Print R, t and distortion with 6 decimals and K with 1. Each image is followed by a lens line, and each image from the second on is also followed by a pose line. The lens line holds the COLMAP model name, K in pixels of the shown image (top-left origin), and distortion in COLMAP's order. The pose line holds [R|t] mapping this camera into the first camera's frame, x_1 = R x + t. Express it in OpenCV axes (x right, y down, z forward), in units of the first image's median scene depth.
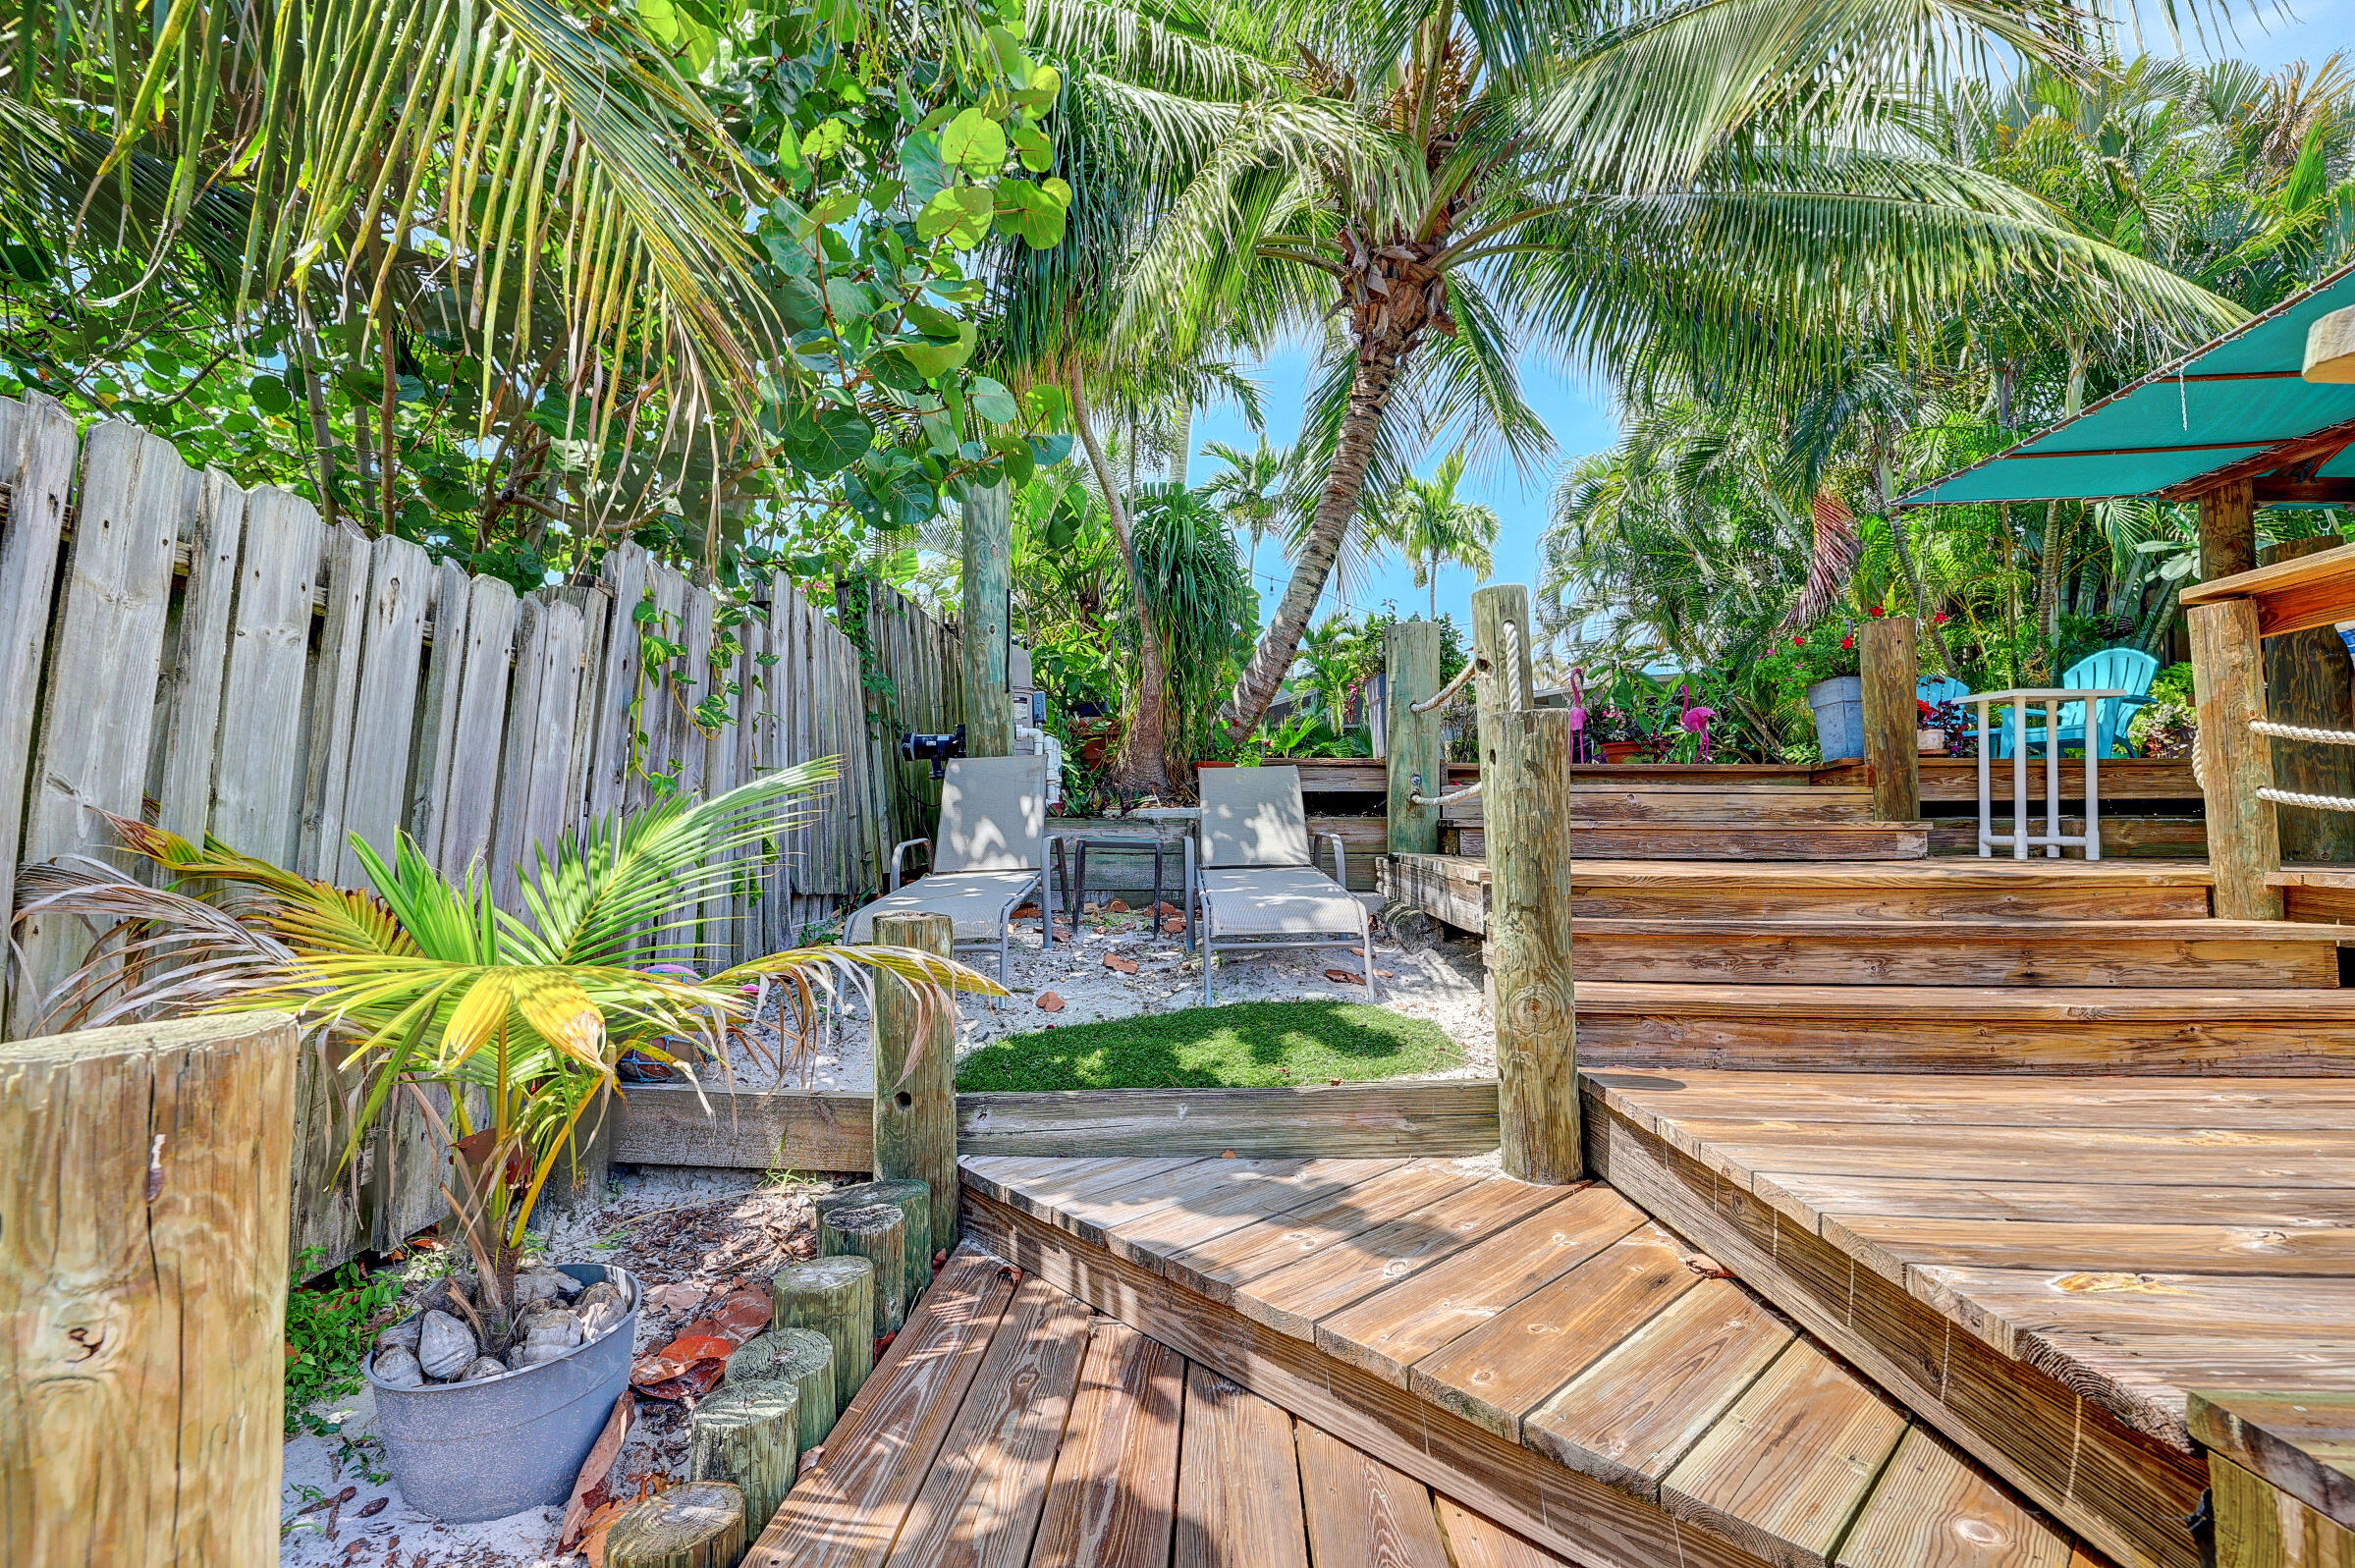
lens RADIAL K [[976.2, 0, 1187.8], [0, 976.2, 781.5], [0, 0, 1]] dist [-0.000084, -0.000868]
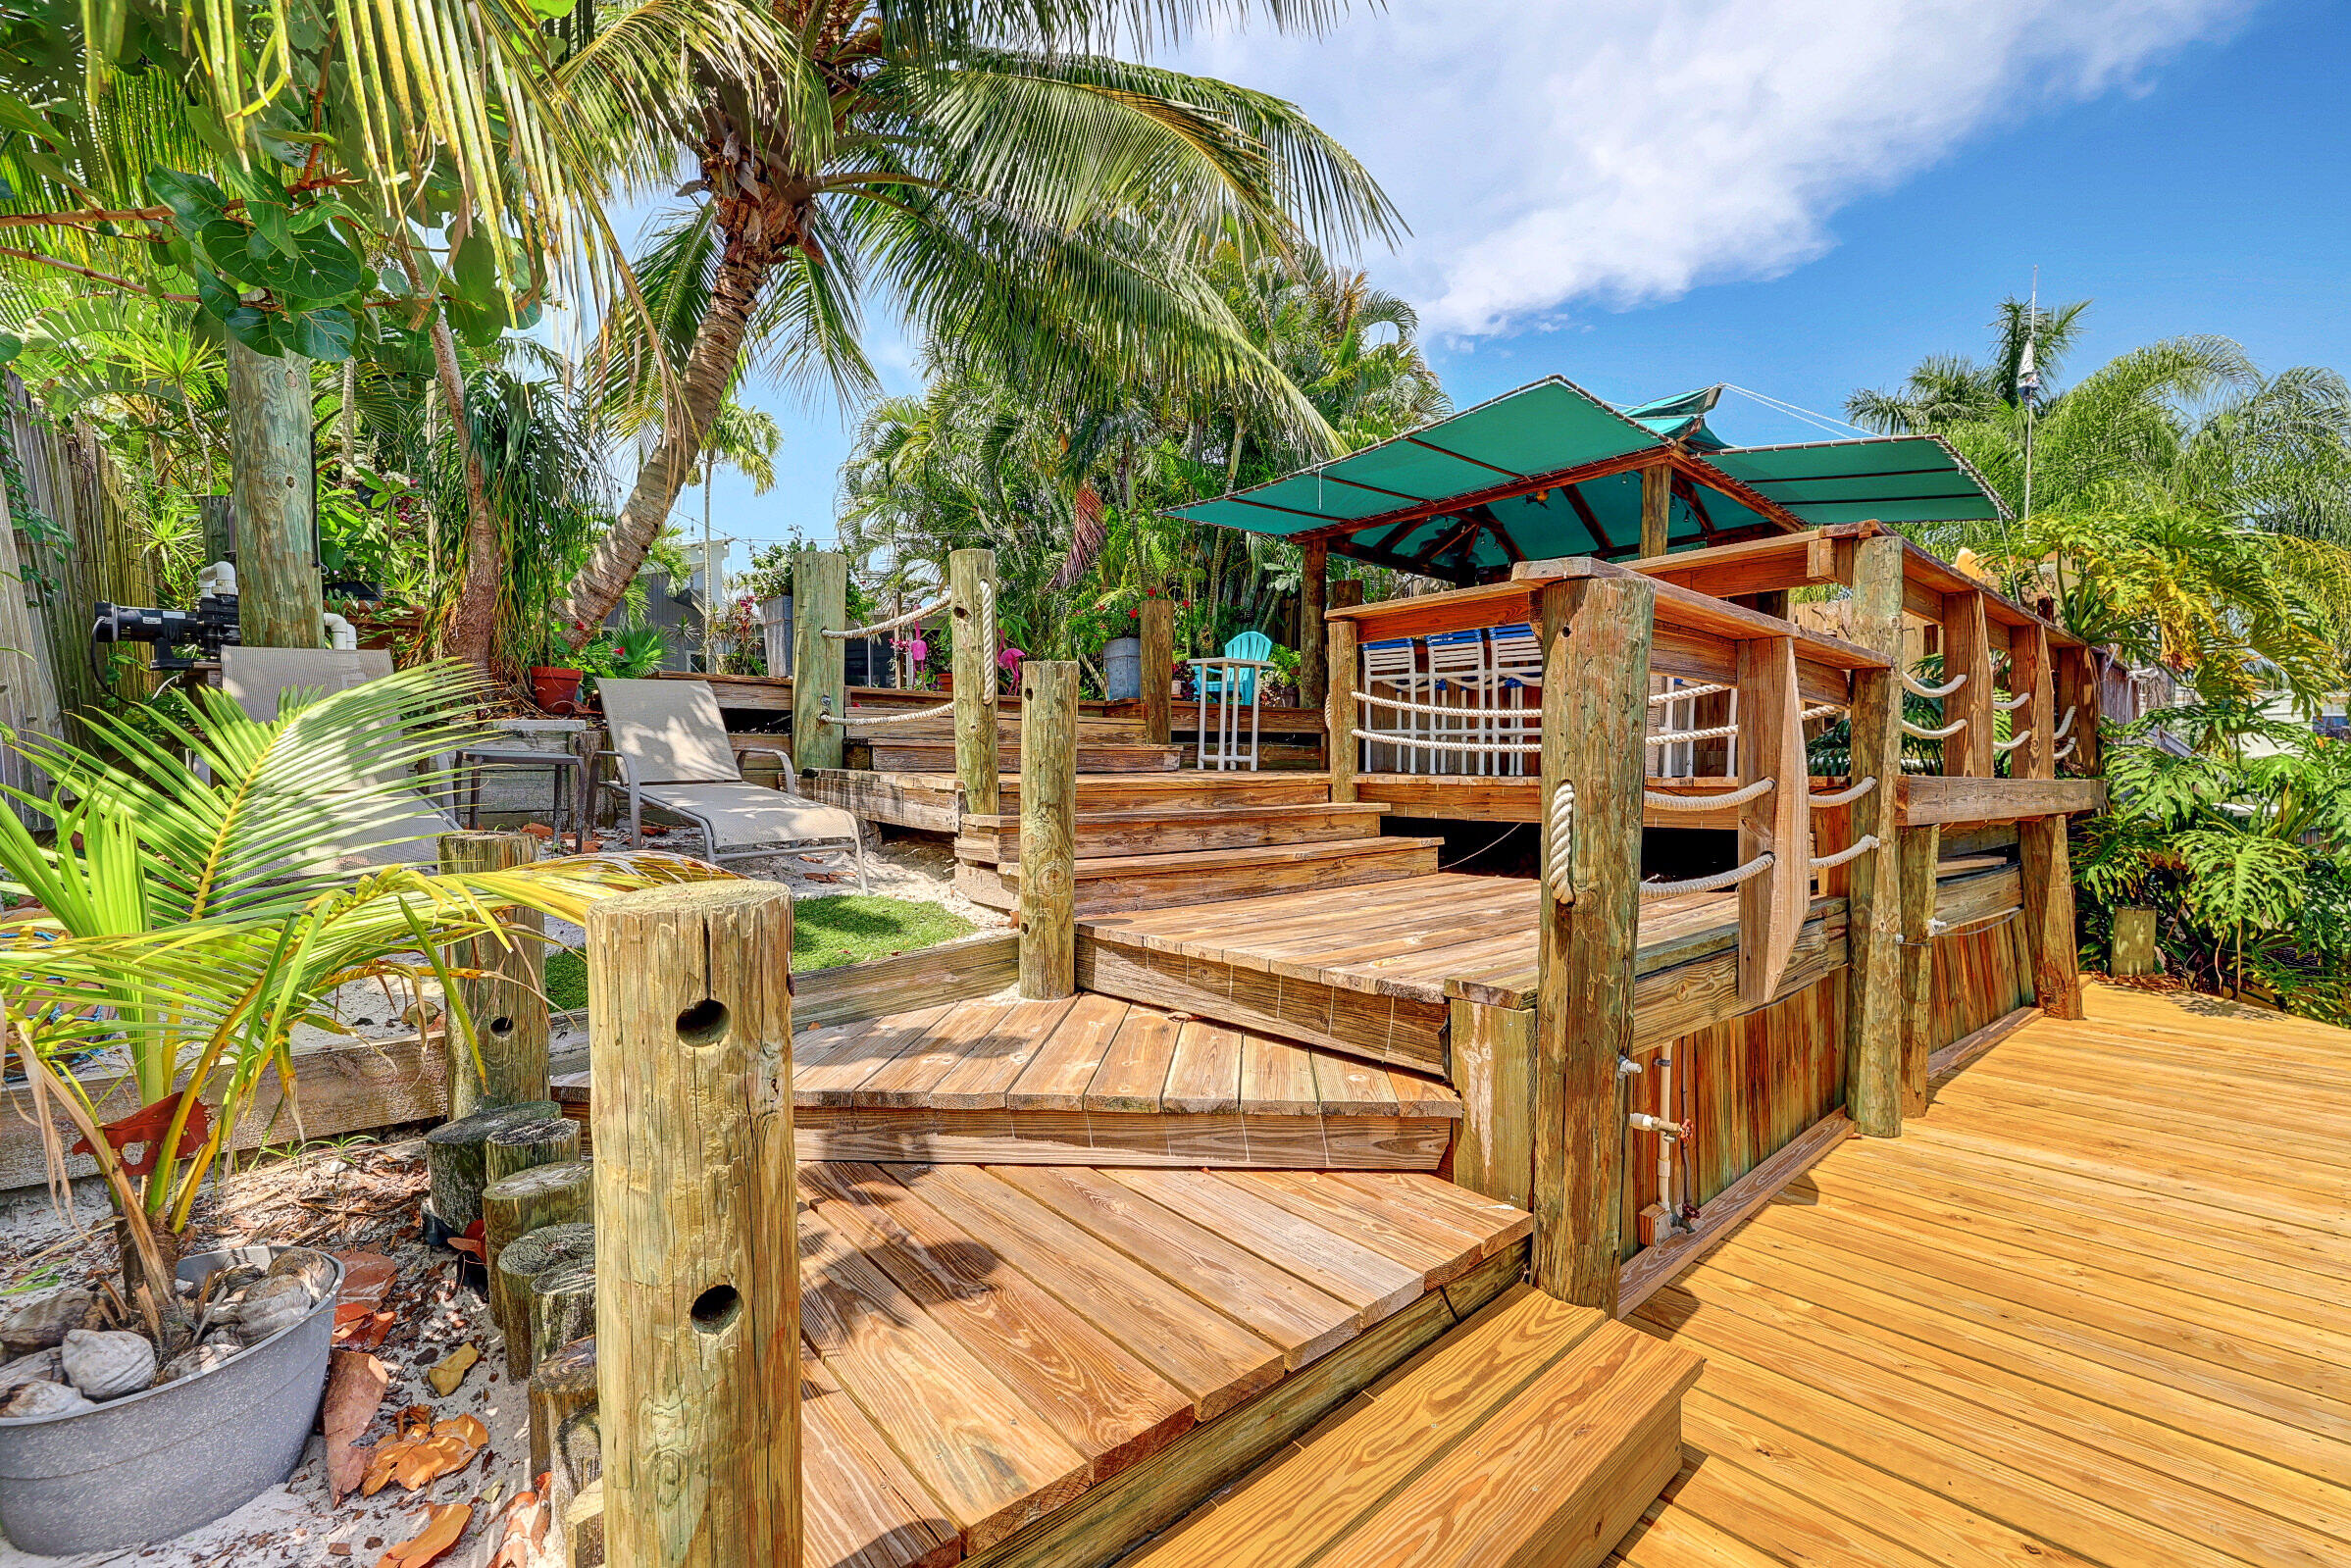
lens RADIAL K [[974.6, 0, 1174.7], [0, 974.6, 781.4], [0, 0, 1]] dist [-0.000084, -0.000868]
pose [[0.736069, -0.013173, 0.676779, -0.309517], [-0.044059, 0.996758, 0.067320, -0.003169], [-0.675471, -0.079370, 0.733102, -0.084540]]
